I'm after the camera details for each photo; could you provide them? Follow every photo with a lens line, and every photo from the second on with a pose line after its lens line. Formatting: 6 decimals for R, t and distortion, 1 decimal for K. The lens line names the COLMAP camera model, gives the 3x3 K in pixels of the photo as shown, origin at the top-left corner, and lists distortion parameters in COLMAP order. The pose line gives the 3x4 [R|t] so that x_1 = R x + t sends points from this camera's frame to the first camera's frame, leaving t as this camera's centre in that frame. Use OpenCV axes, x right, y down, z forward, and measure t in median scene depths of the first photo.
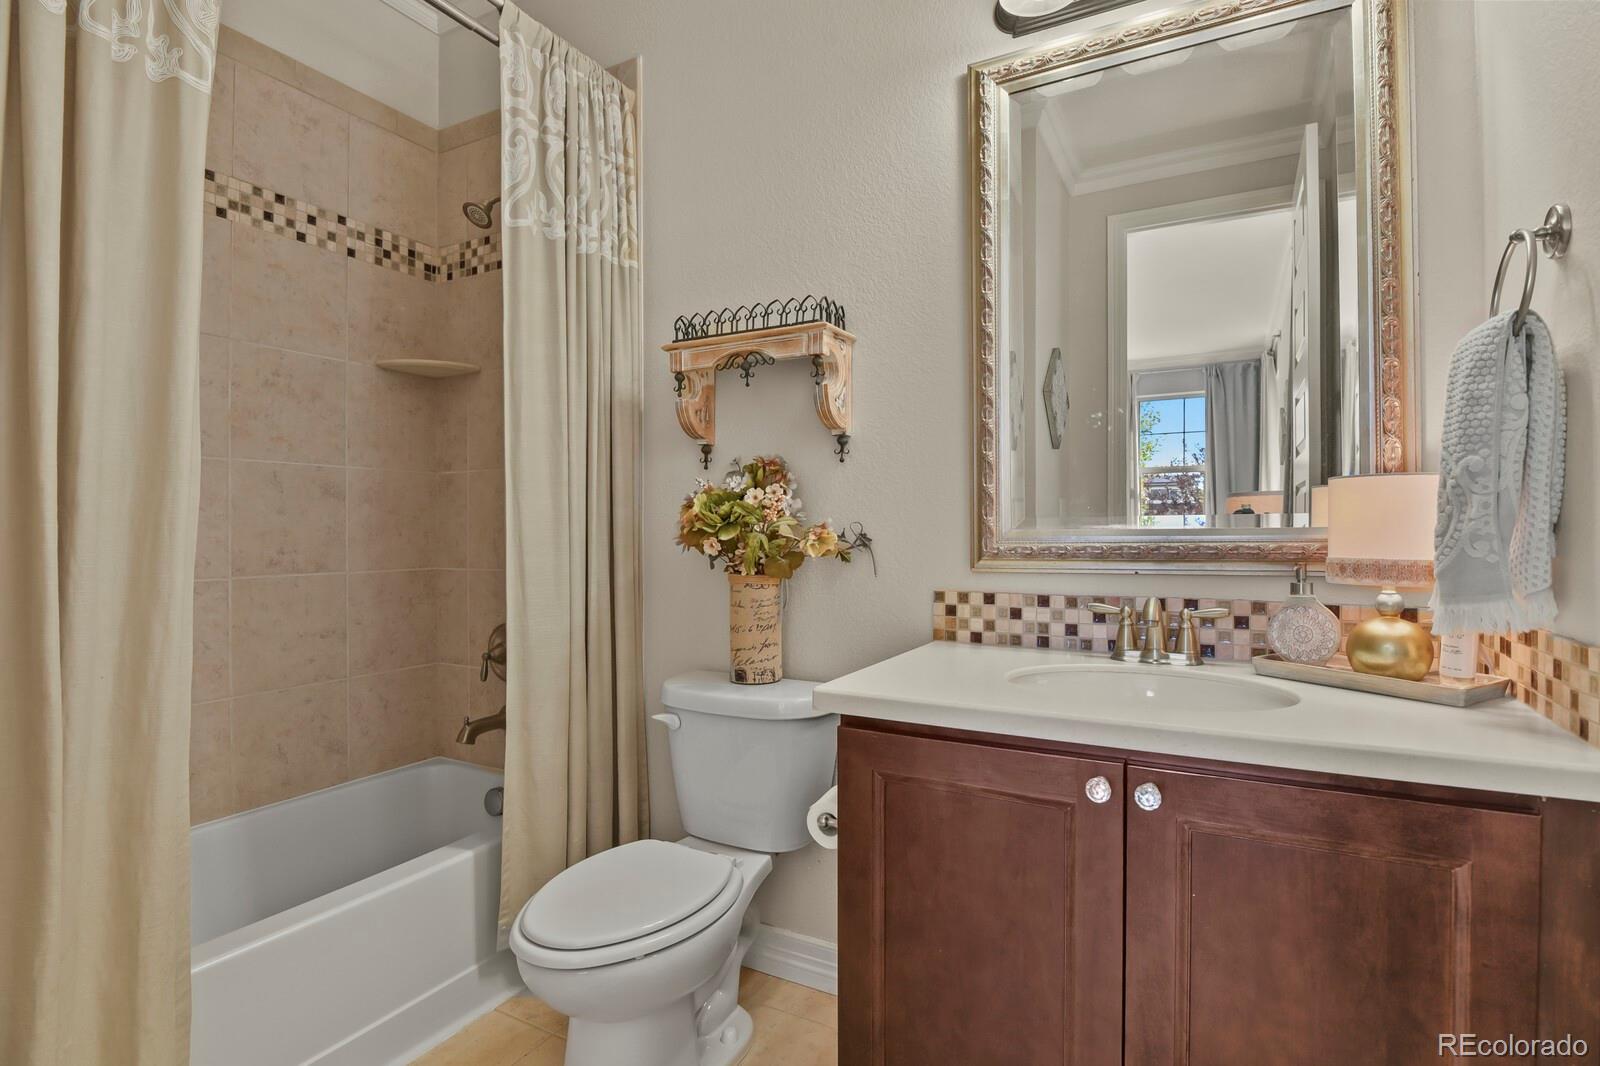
lens RADIAL K [[774.9, 0, 799.3], [0, 774.9, 530.3], [0, 0, 1]] dist [-0.012769, -0.004125]
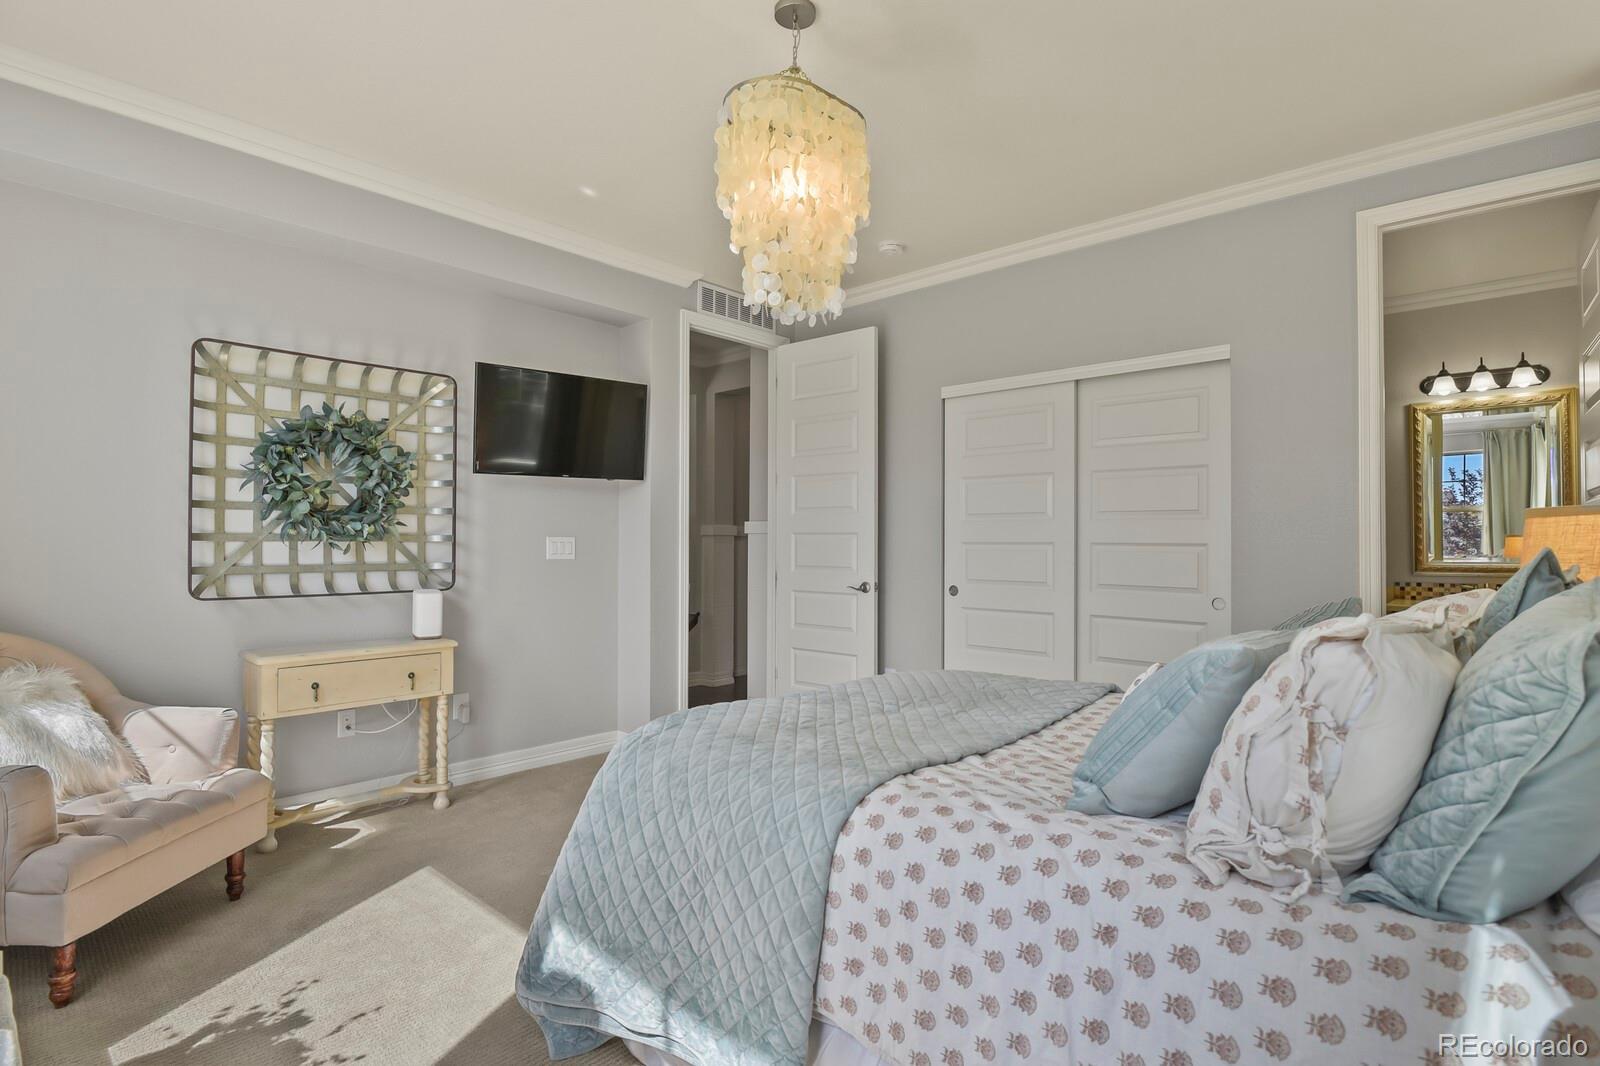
lens RADIAL K [[774.9, 0, 802.7], [0, 774.9, 537.3], [0, 0, 1]] dist [-0.012769, -0.004125]
pose [[0.973992, 0.004301, -0.226540, -1.390826], [-0.006018, 0.999958, -0.006890, -0.059323], [0.226501, 0.008074, 0.973978, -2.408199]]
